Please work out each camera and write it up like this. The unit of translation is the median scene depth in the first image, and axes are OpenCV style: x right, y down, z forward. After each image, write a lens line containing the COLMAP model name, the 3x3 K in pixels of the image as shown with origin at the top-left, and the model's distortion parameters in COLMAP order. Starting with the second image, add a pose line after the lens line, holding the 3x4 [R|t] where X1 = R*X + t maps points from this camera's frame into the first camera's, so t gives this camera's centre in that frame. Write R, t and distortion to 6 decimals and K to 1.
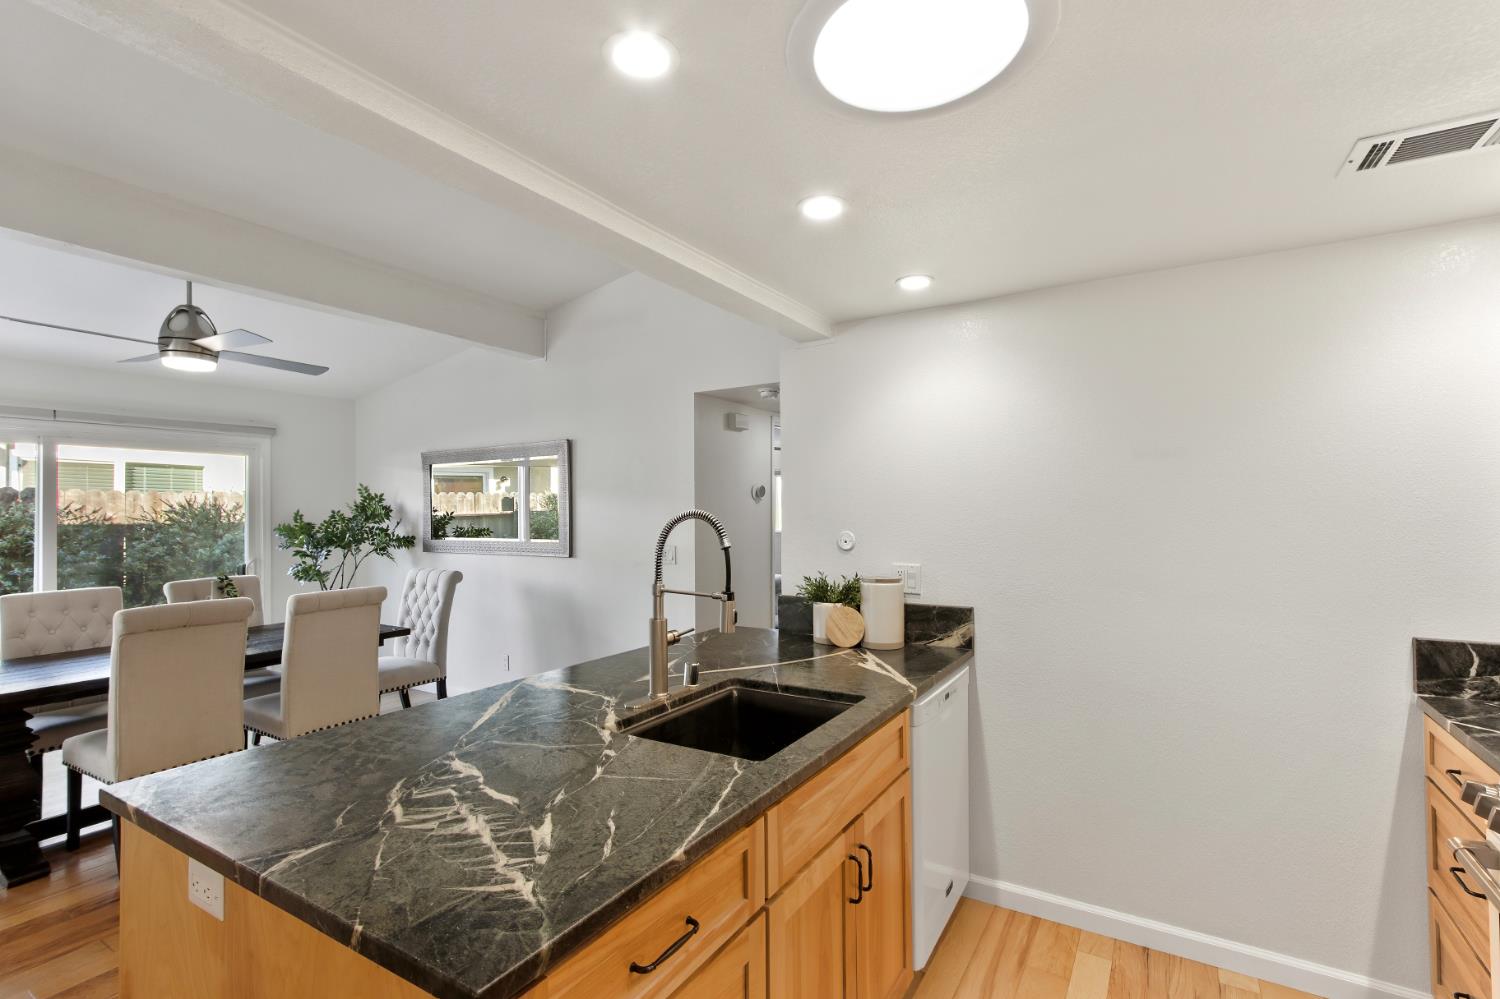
lens RADIAL K [[686.6, 0, 756.8], [0, 686.6, 505.6], [0, 0, 1]] dist [0.003061, 0.000538]
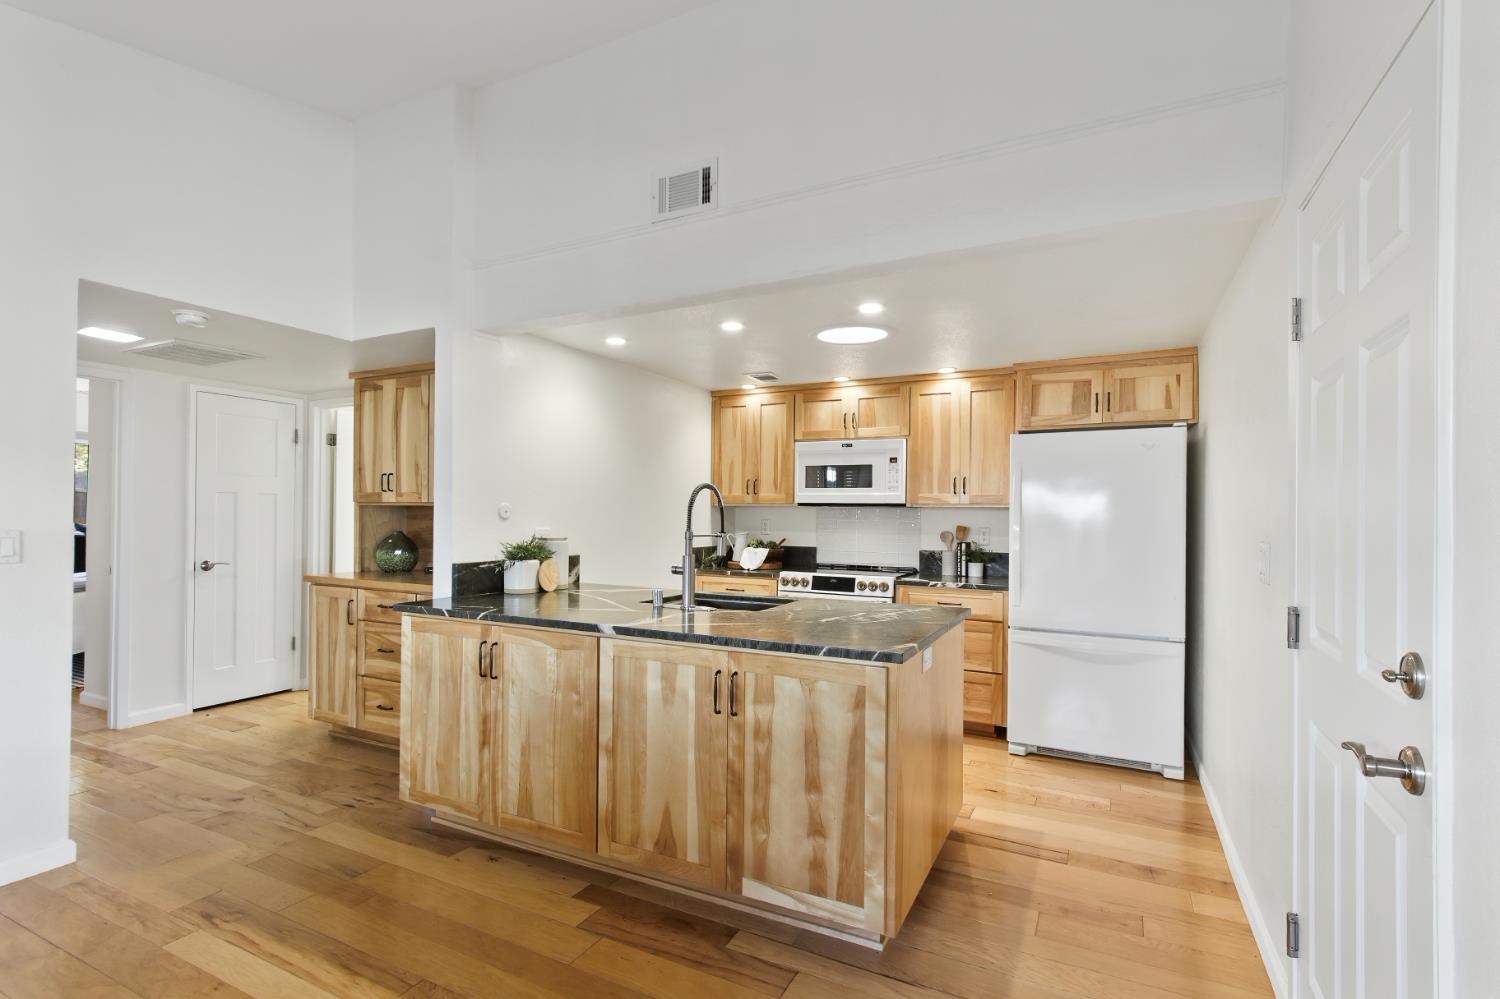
lens RADIAL K [[705.1, 0, 755.1], [0, 705.1, 512.7], [0, 0, 1]] dist [-0.001243, 0.000192]
pose [[-0.079979, 0.008524, 0.996760, -1.706106], [-0.021536, 0.999715, -0.010277, 0.089143], [-0.996564, -0.022288, -0.079773, 1.014176]]
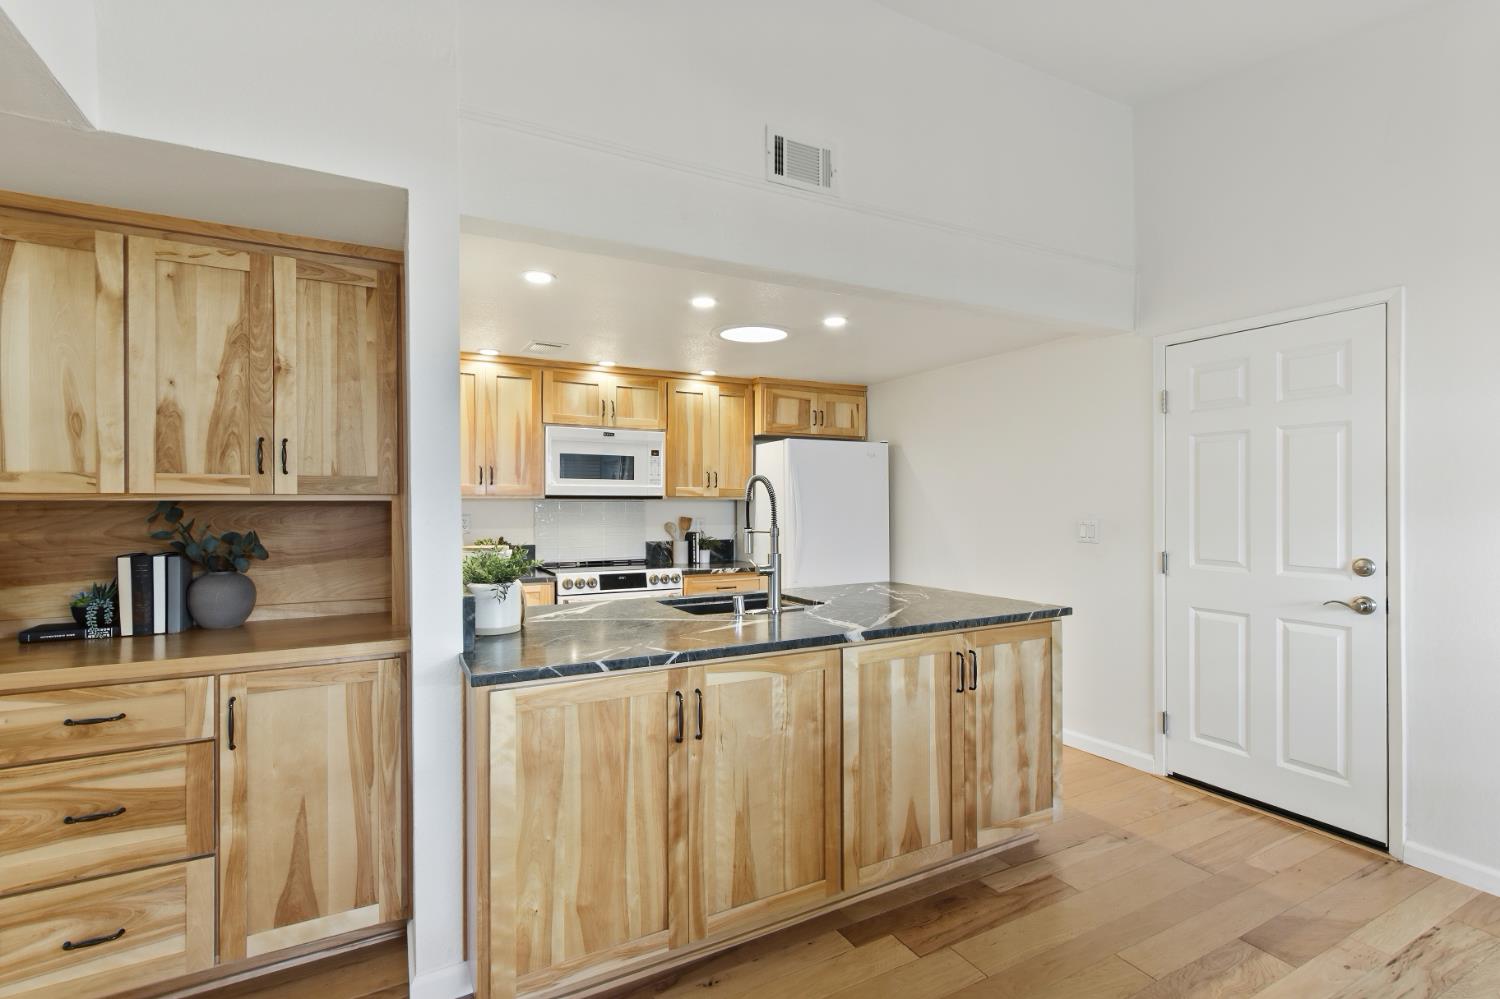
lens RADIAL K [[696.0, 0, 752.4], [0, 696.0, 509.1], [0, 0, 1]] dist [0.001260, 0.000538]
pose [[-0.864816, 0.009879, 0.501992, -0.811213], [0.004942, 0.999925, -0.011164, 0.096290], [-0.502065, -0.007174, -0.864800, 2.281130]]
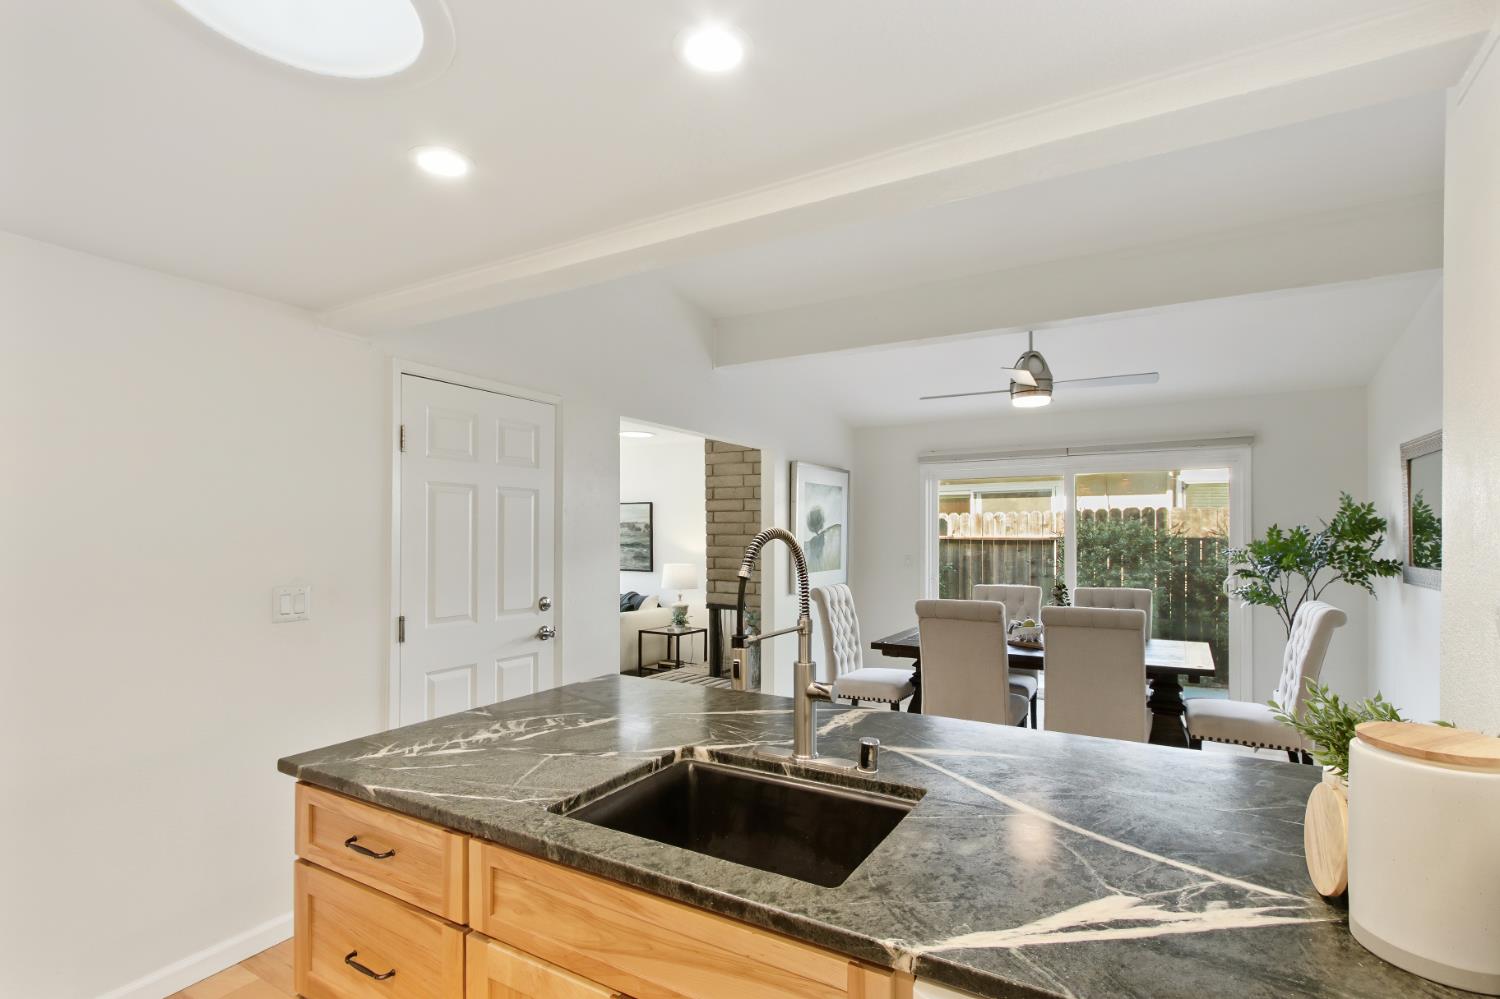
lens RADIAL K [[711.7, 0, 764.1], [0, 711.7, 530.2], [0, 0, 1]] dist [-0.000829, 0.000041]
pose [[0.023523, 0.005126, -0.999710, 0.712598], [0.009839, 0.999937, 0.005358, 0.006054], [0.999675, -0.009962, 0.023471, 0.967912]]
